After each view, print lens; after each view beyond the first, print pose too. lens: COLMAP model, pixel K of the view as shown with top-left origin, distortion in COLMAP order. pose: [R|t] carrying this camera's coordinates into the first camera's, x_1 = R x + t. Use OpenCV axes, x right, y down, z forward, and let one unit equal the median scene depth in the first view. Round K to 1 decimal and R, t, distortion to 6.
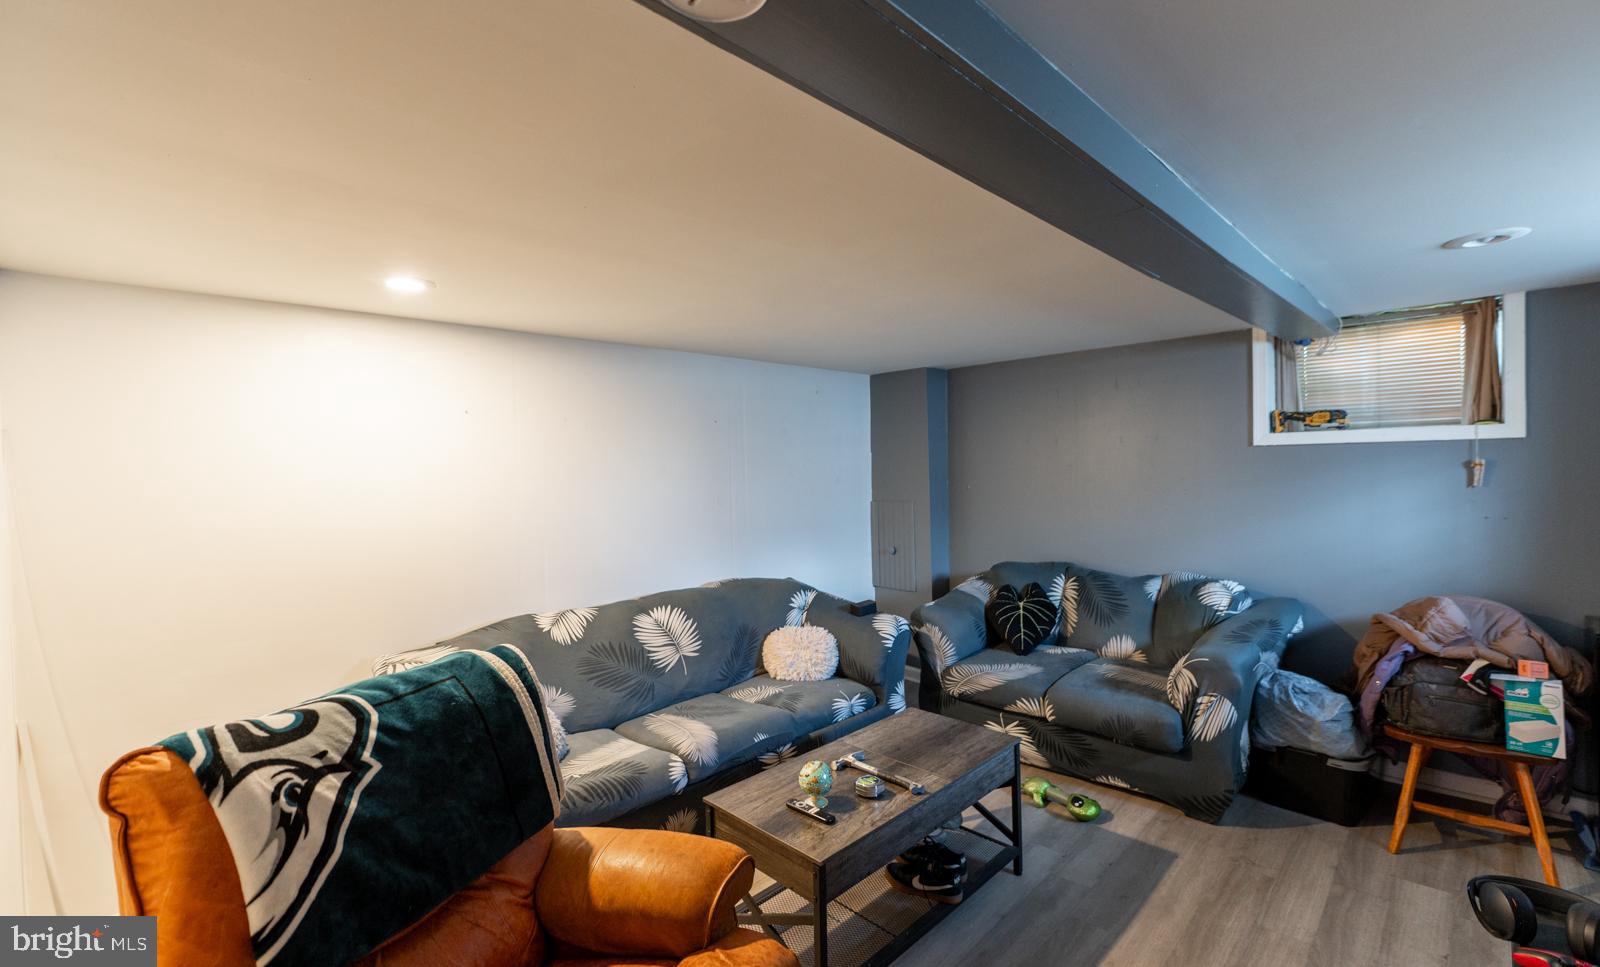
lens RADIAL K [[683.1, 0, 800.0], [0, 683.1, 483.5], [0, 0, 1]] dist [-0.000061, -0.000039]
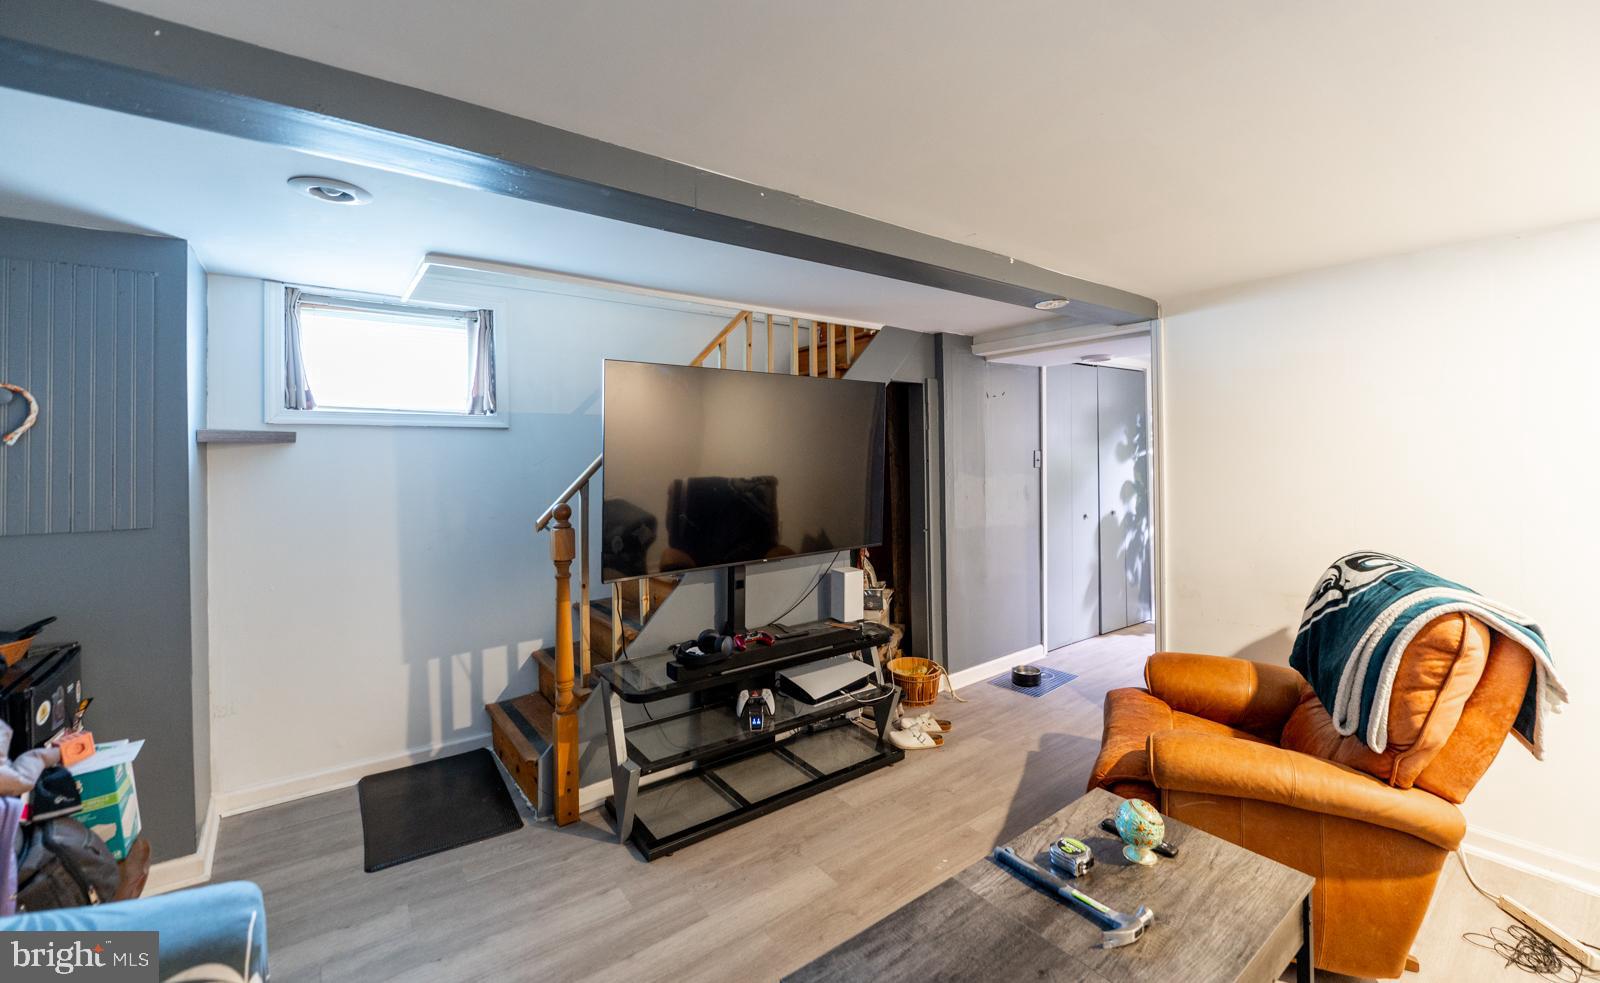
lens RADIAL K [[657.9, 0, 800.4], [0, 657.9, 435.5], [0, 0, 1]] dist [-0.011384, 0.000135]
pose [[-0.989197, 0.035514, 0.142222, 0.178610], [0.035724, 0.999361, -0.001080, -0.013091], [-0.142170, 0.004012, -0.989834, 1.130149]]
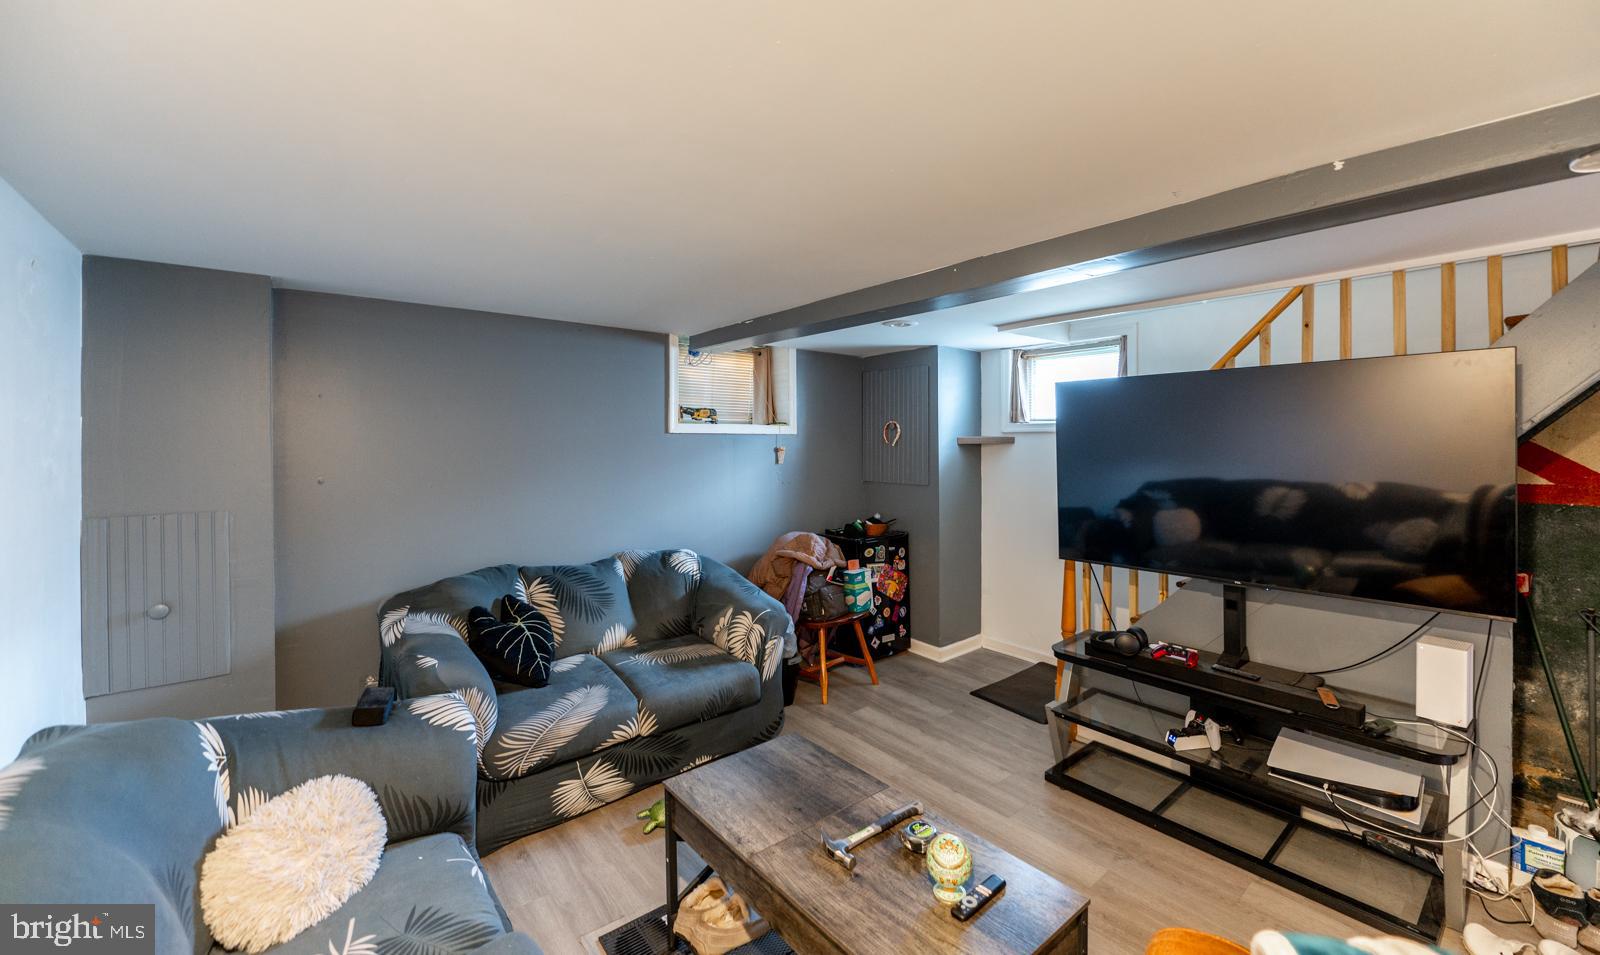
lens RADIAL K [[637.0, 0, 830.8], [0, 637.0, 442.7], [0, 0, 1]] dist [-0.001187, -0.000225]
pose [[0.078460, 0.021071, 0.996695, -0.438555], [0.021917, 0.999498, -0.022856, -0.007599], [-0.996676, 0.023638, 0.077958, 0.673838]]
